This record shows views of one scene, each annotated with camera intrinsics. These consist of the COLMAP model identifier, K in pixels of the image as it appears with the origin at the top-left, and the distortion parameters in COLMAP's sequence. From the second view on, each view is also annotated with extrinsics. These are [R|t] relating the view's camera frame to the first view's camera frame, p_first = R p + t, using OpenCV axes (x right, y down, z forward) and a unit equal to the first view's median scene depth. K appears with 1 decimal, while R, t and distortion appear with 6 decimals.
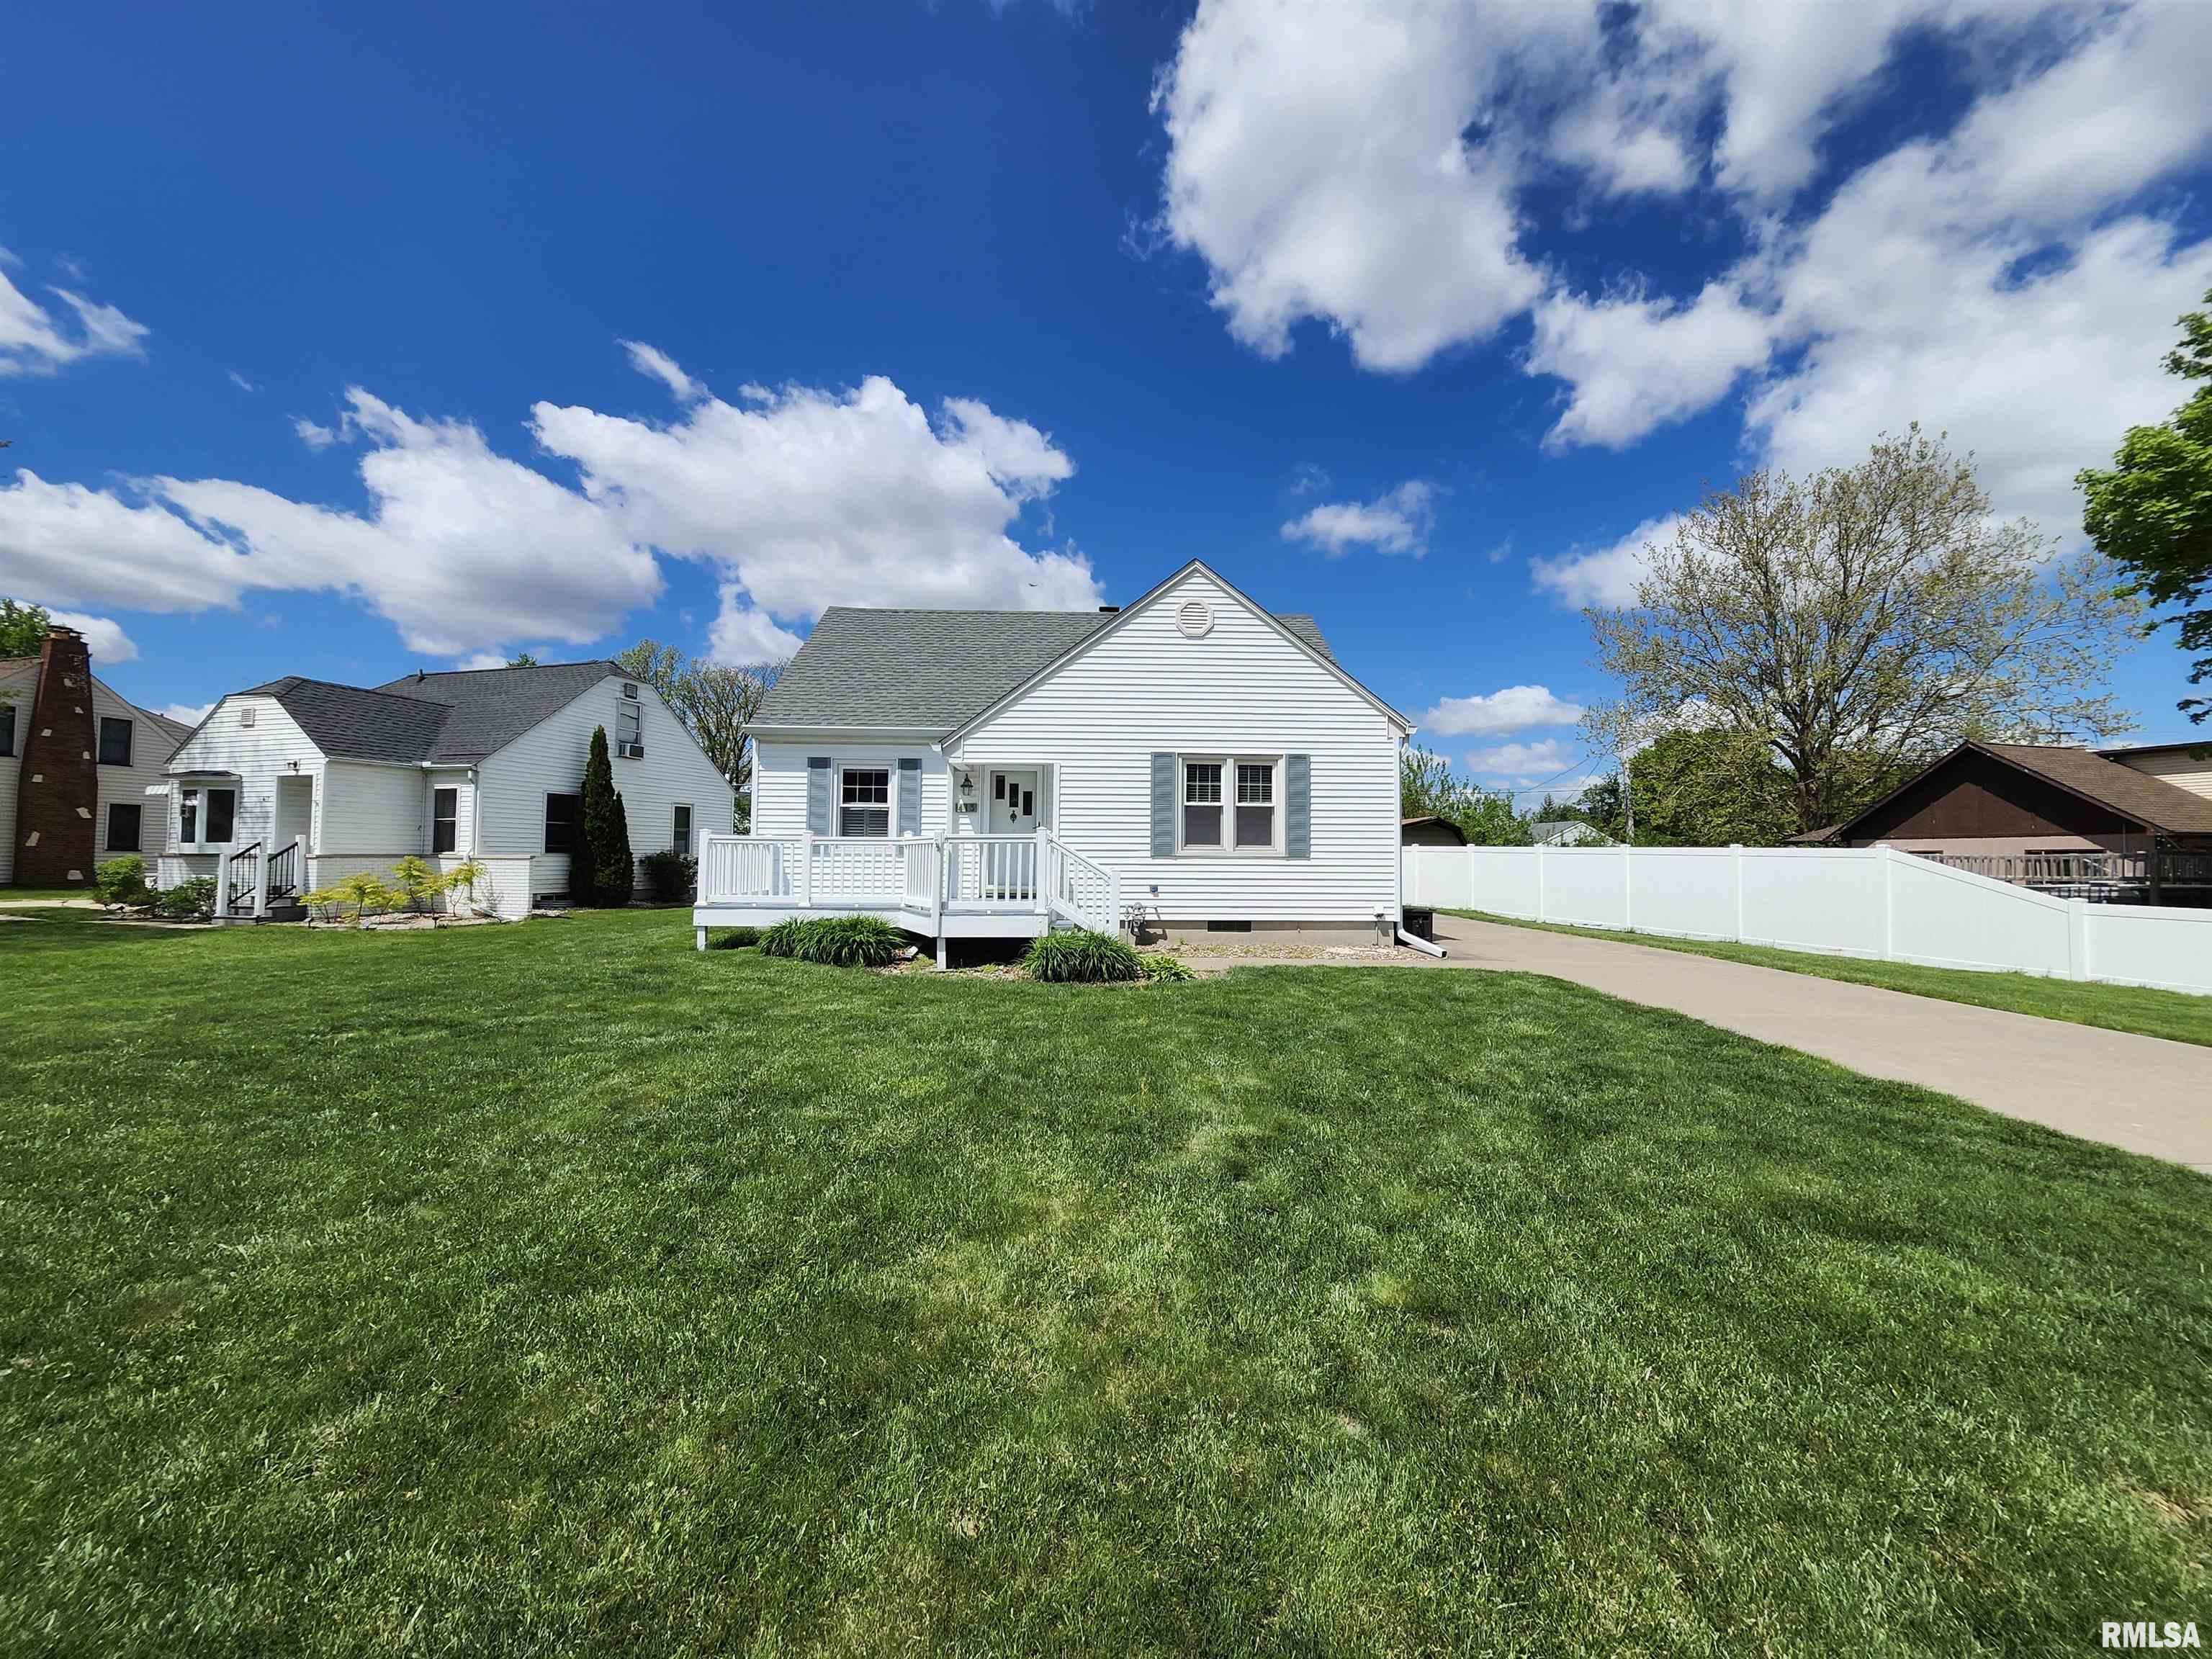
lens RADIAL K [[841.3, 0, 1111.6], [0, 841.3, 819.2], [0, 0, 1]] dist [0.015886, 0.000003]
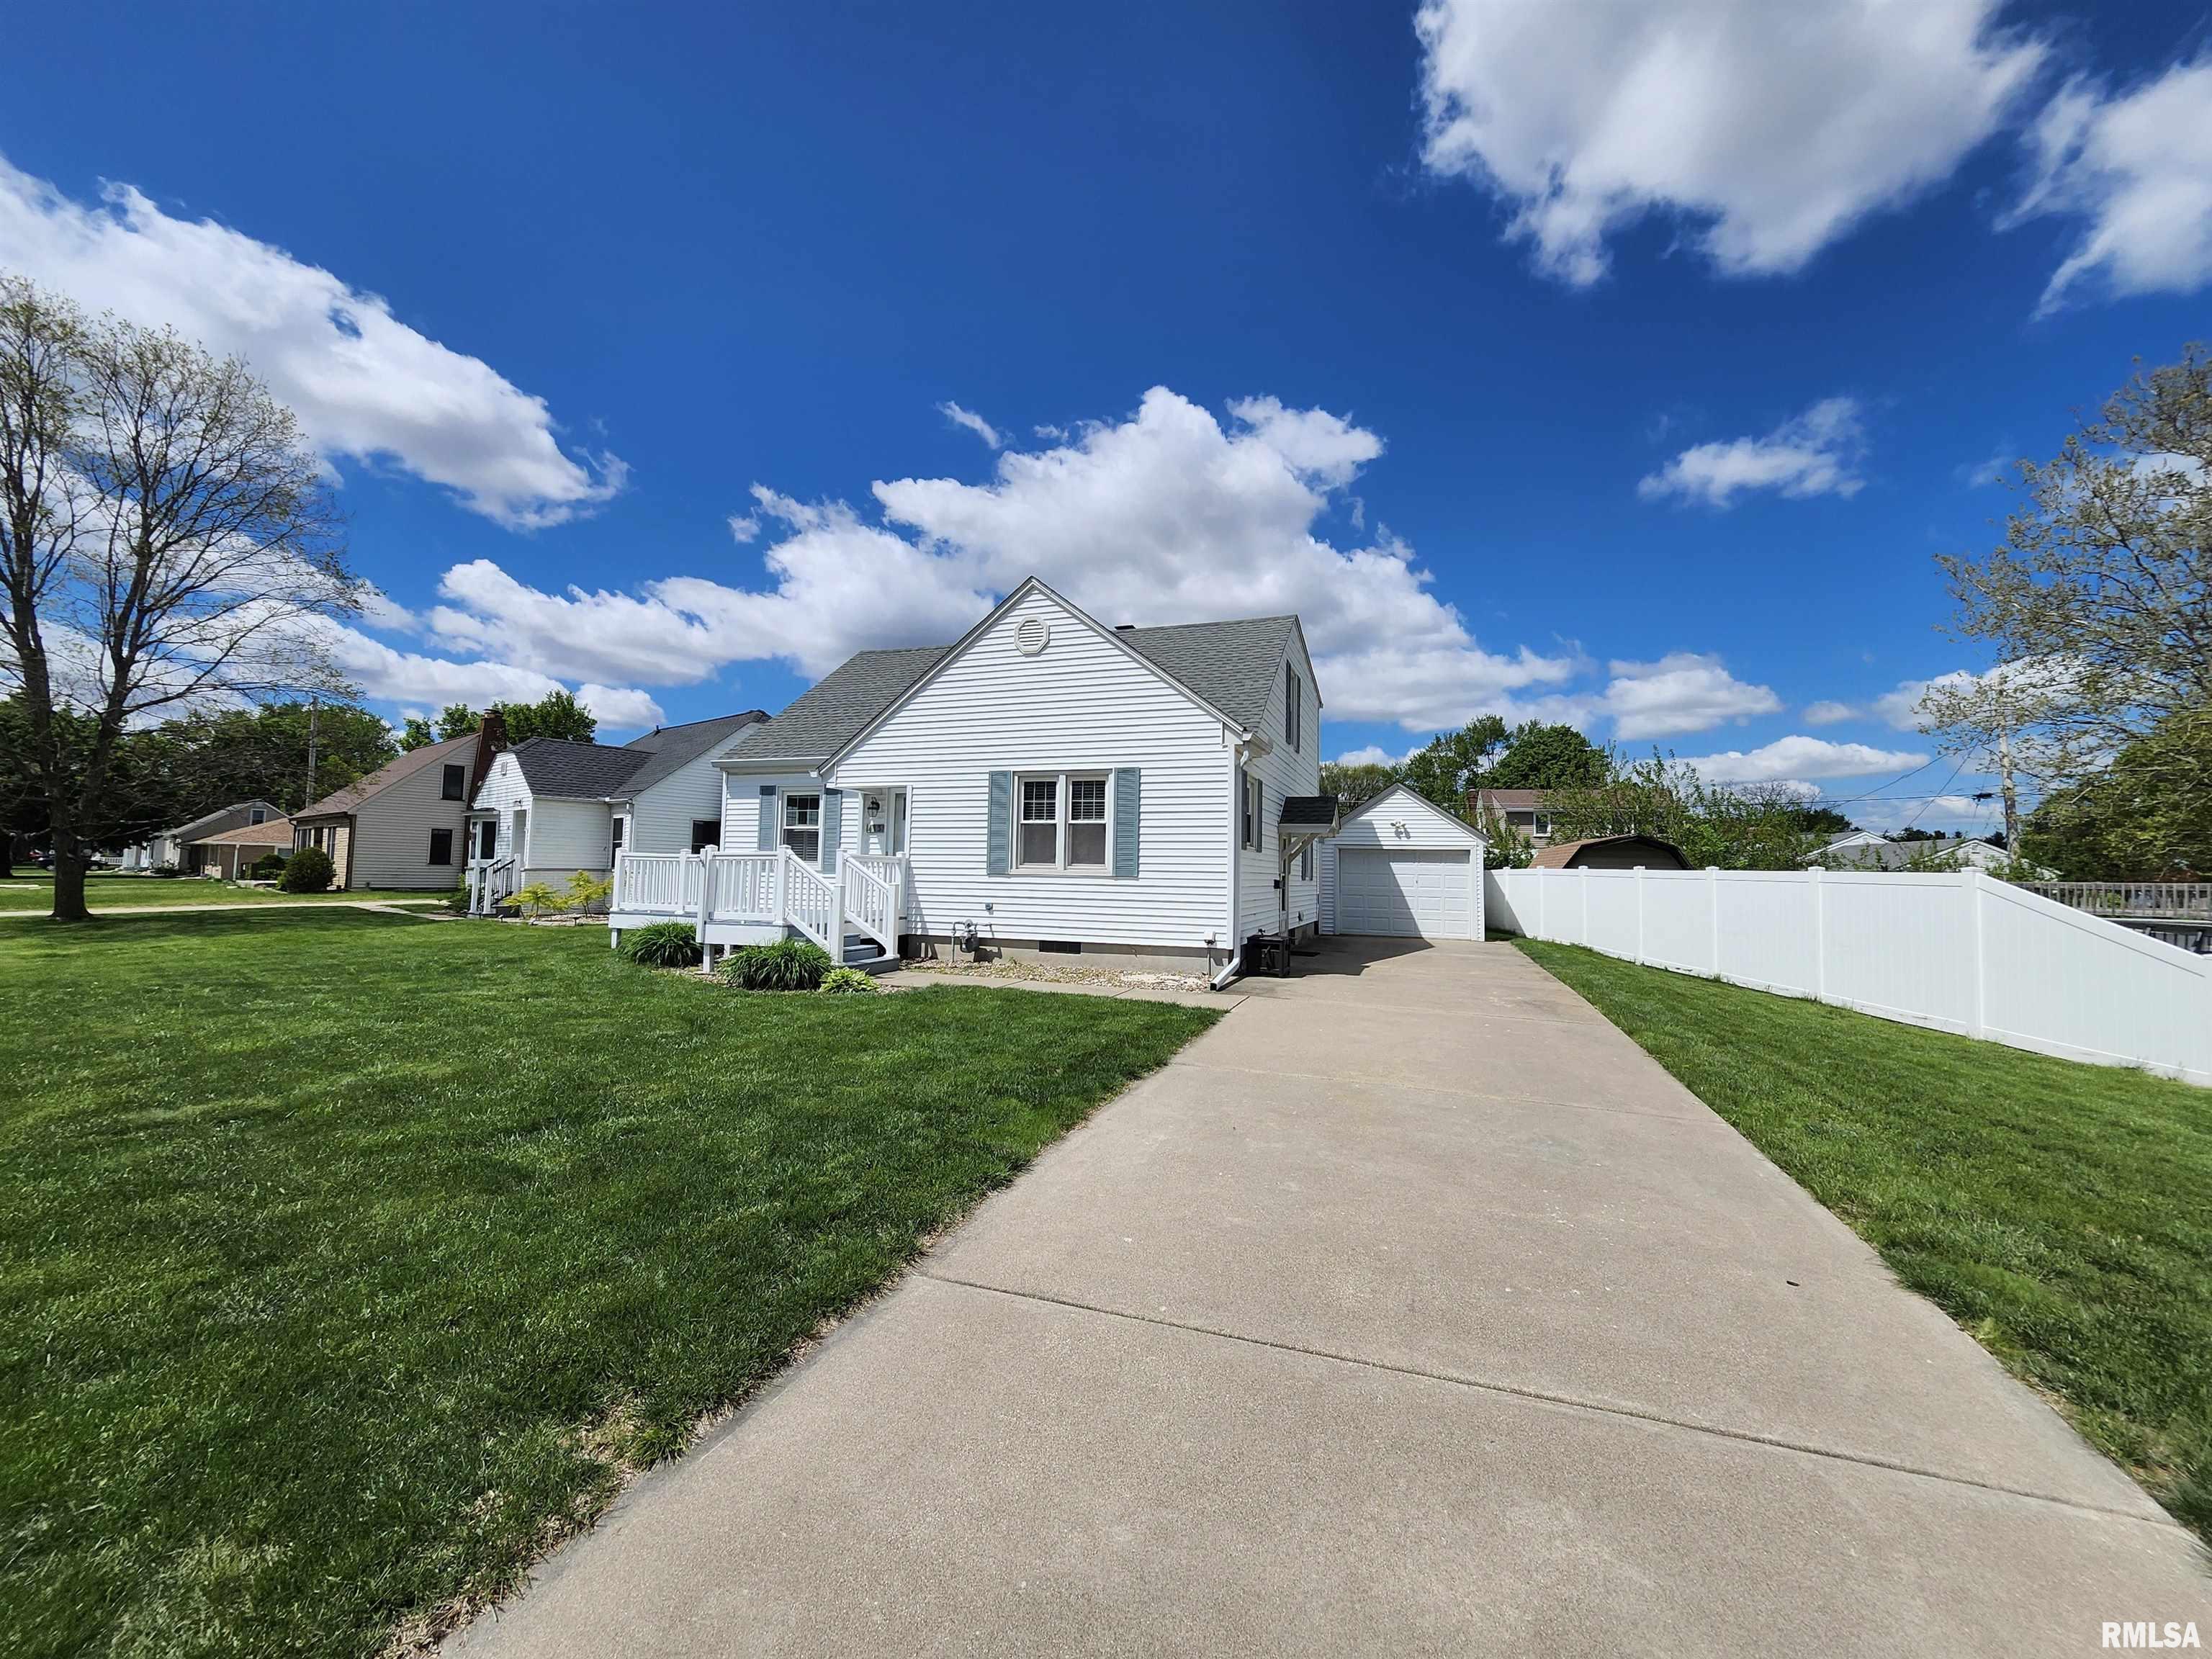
lens RADIAL K [[870.3, 0, 1117.9], [0, 870.3, 882.7], [0, 0, 1]] dist [-0.000547, -0.000277]
pose [[0.930906, 0.011701, -0.365072, 0.420899], [0.006135, 0.998845, 0.047659, 0.003546], [0.365208, -0.046606, 0.929759, 0.064300]]
